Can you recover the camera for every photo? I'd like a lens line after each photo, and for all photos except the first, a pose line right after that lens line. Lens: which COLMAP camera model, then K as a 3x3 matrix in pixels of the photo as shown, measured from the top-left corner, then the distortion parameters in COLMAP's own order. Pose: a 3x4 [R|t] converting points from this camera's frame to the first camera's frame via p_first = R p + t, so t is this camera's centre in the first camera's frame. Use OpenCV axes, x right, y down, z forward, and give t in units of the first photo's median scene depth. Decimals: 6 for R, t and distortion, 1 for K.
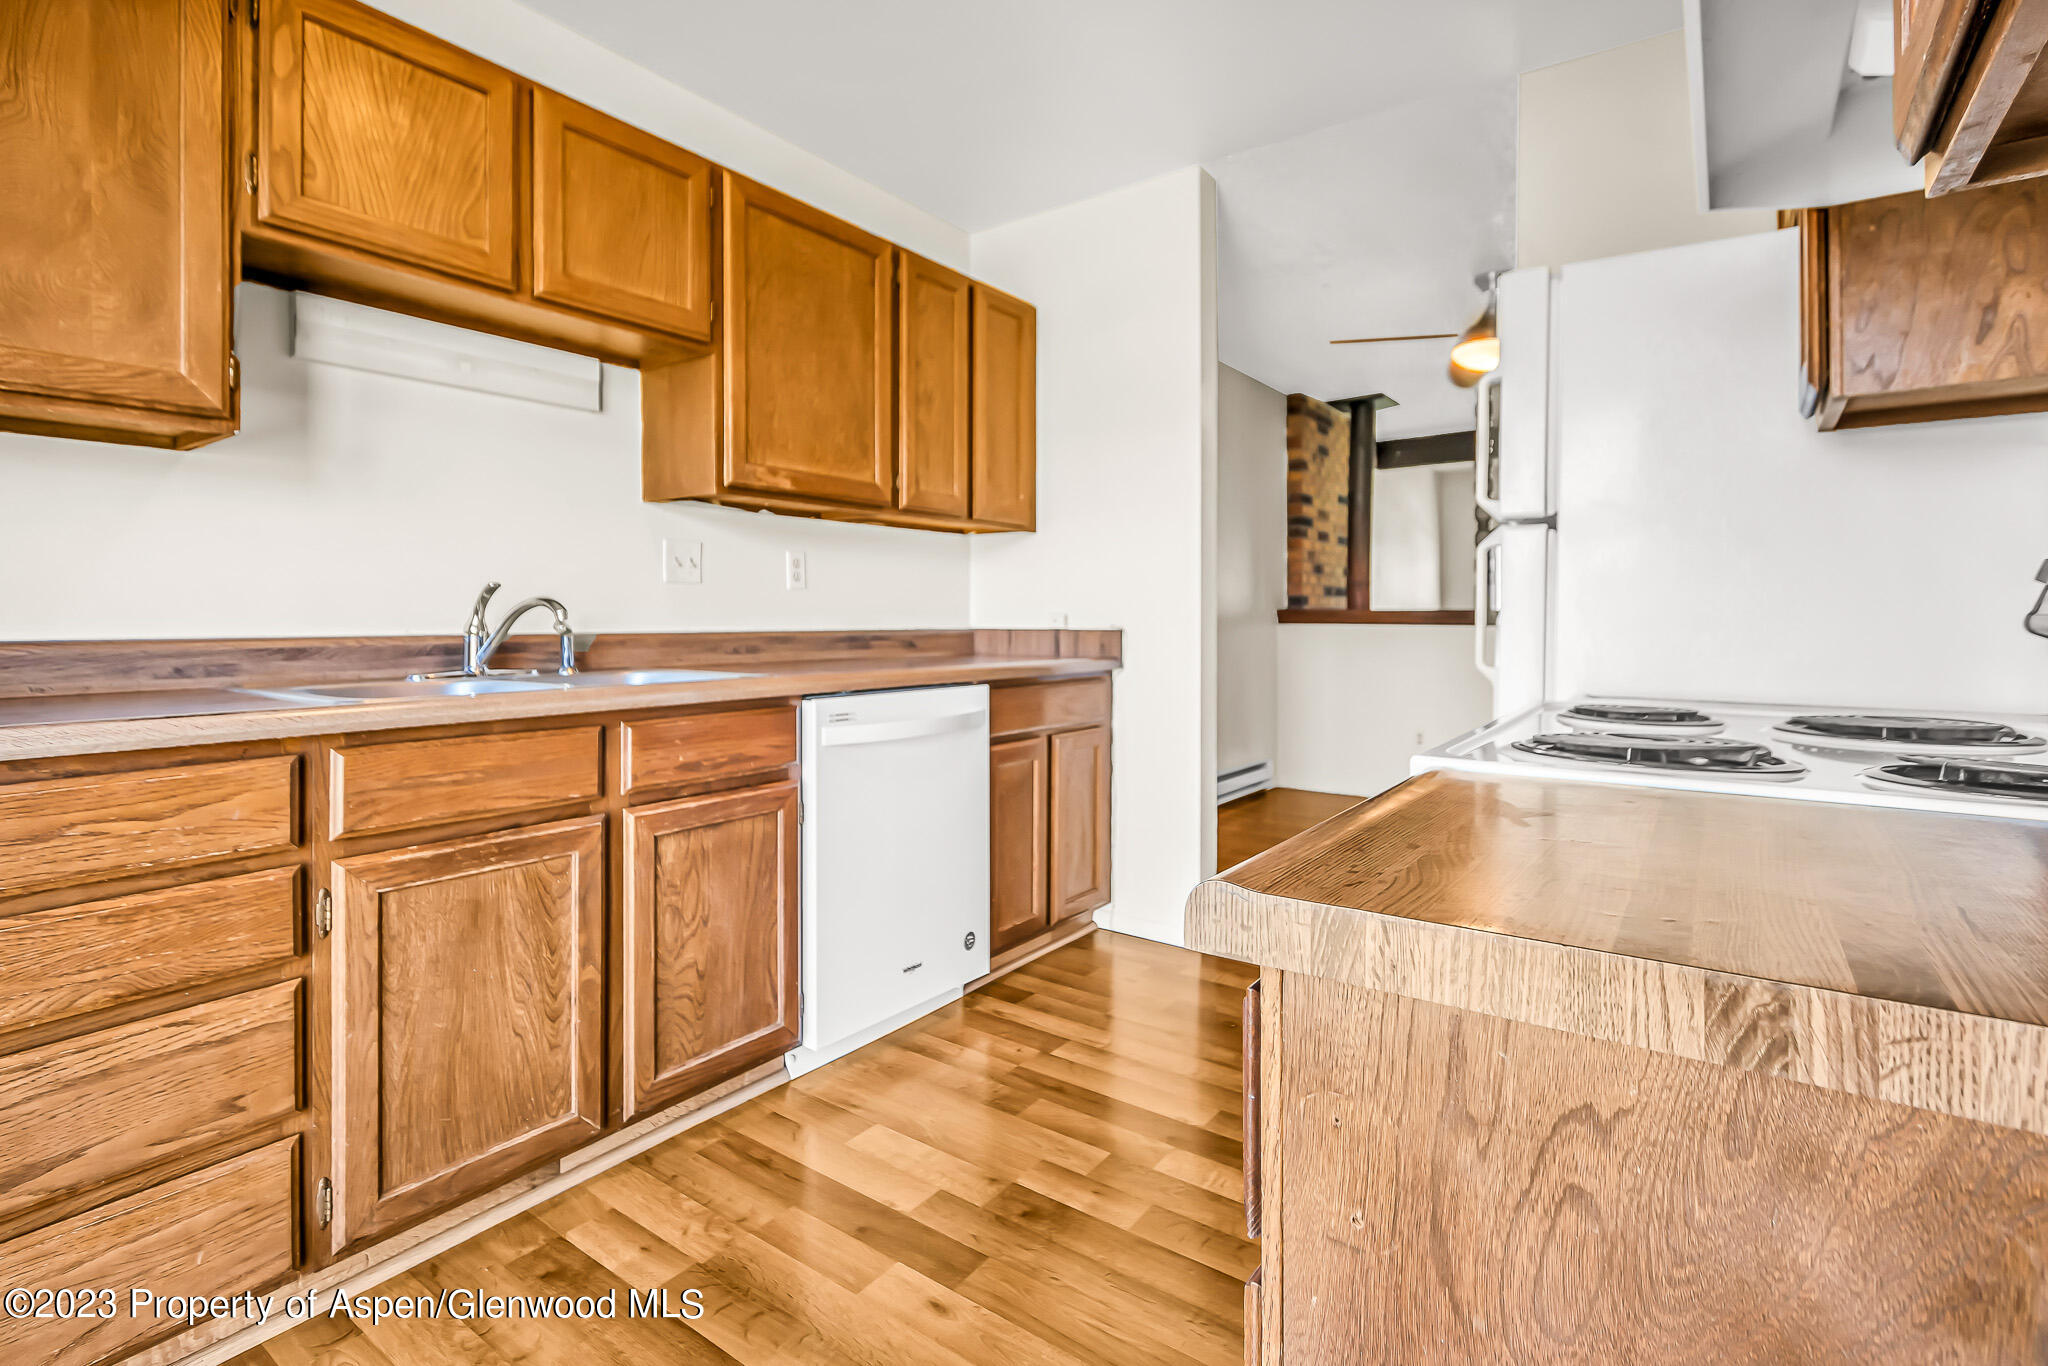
lens RADIAL K [[956.7, 0, 1024.5], [0, 956.7, 622.6], [0, 0, 1]] dist [0.000560, 0.000049]
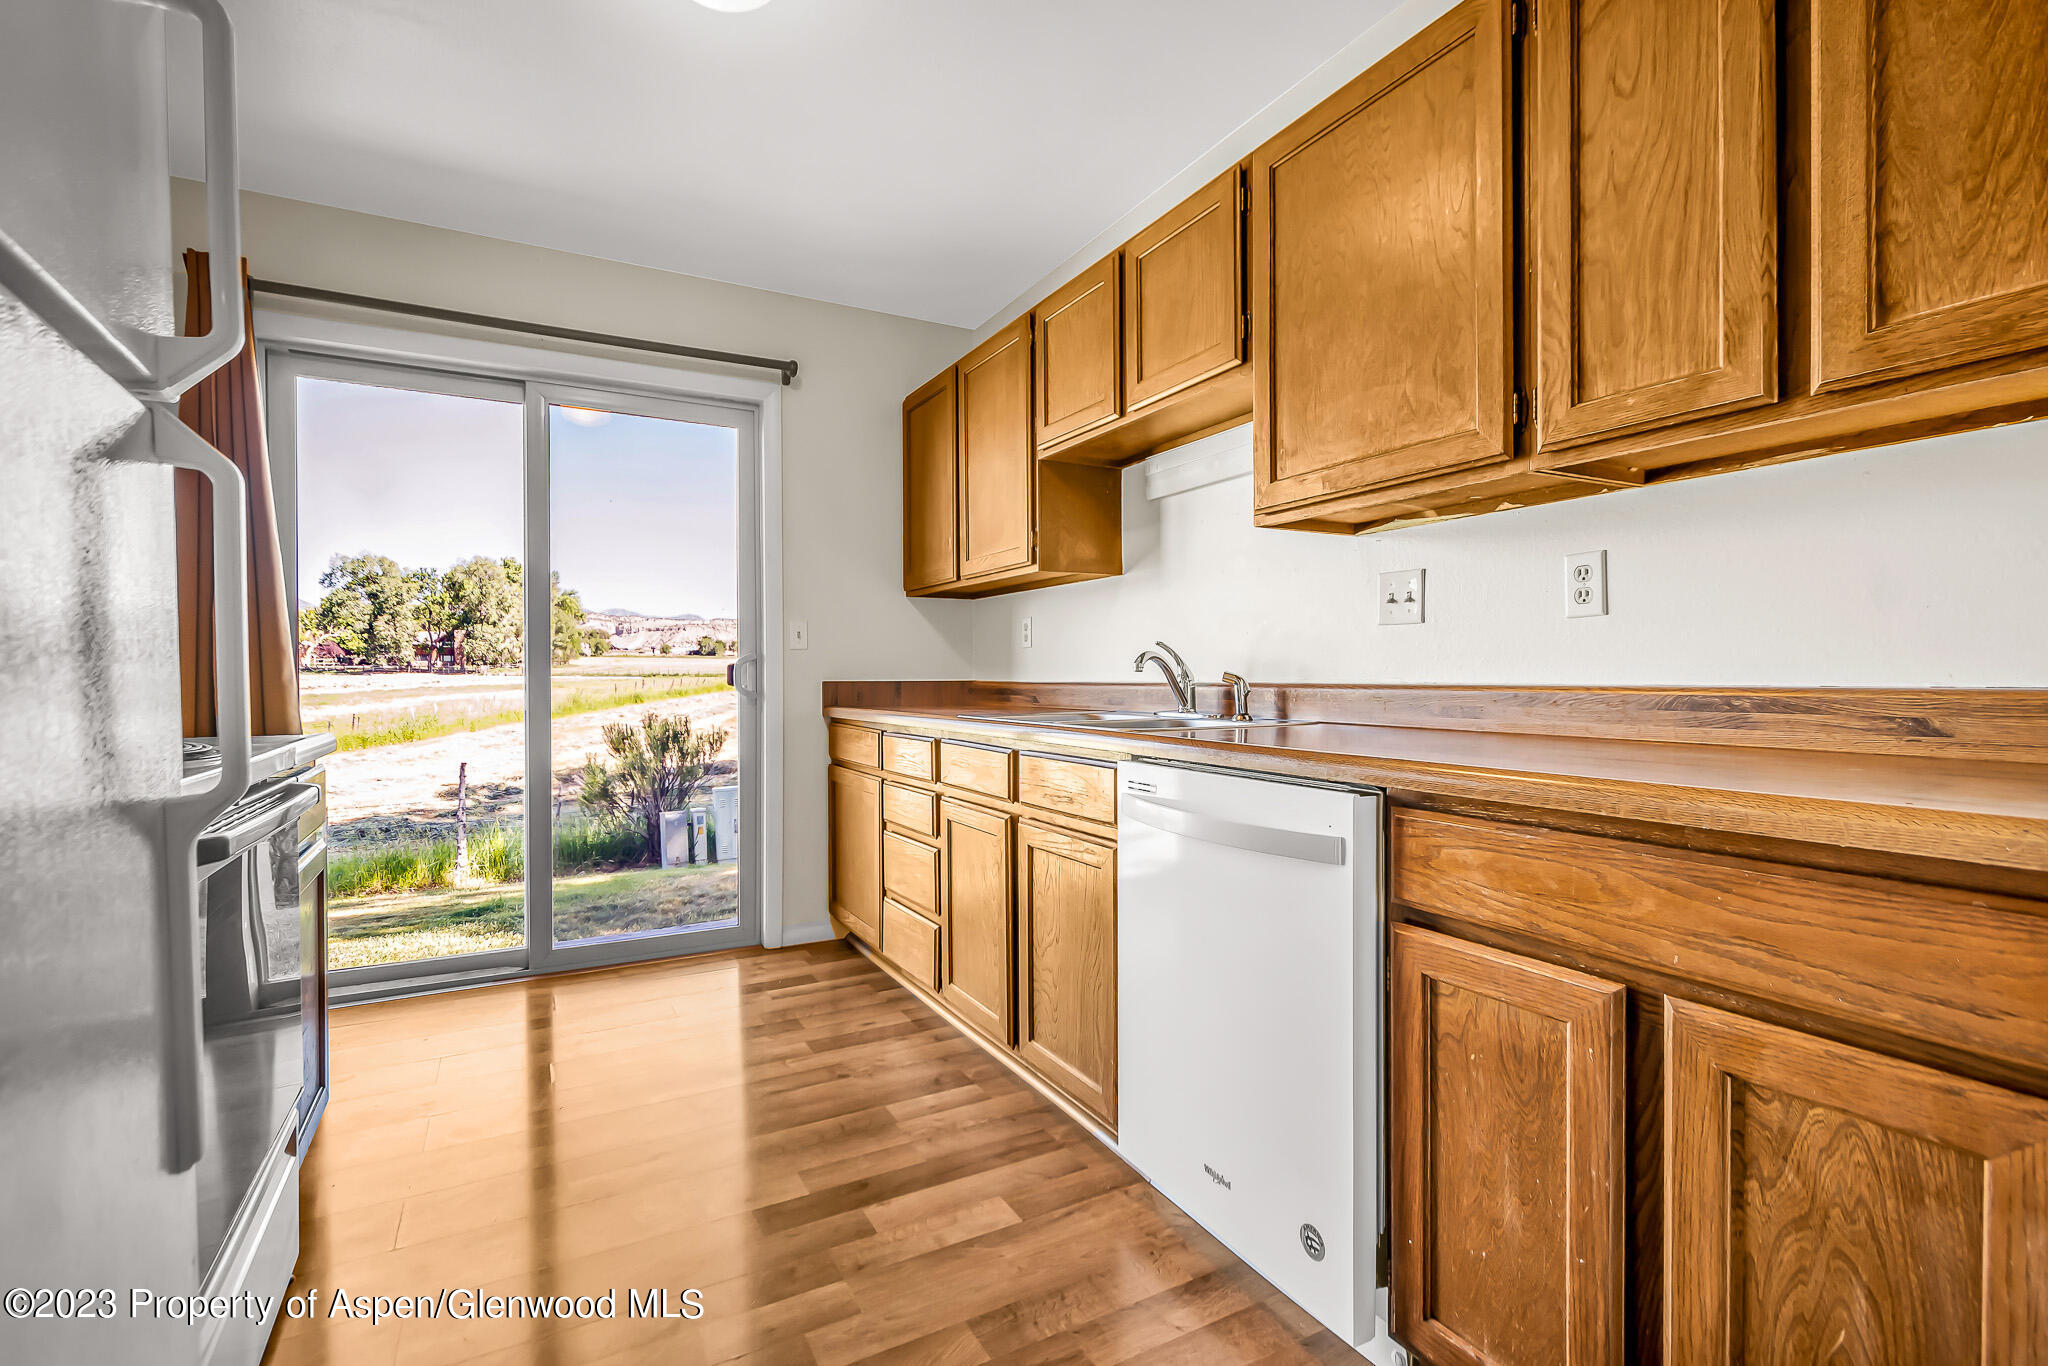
lens RADIAL K [[932.3, 0, 1019.7], [0, 932.3, 694.2], [0, 0, 1]] dist [0.000809, 0.000160]
pose [[-0.429462, 0.021646, -0.902825, 0.519796], [0.001199, 0.999725, 0.023399, -0.000403], [0.903084, 0.008966, -0.429371, 1.112936]]
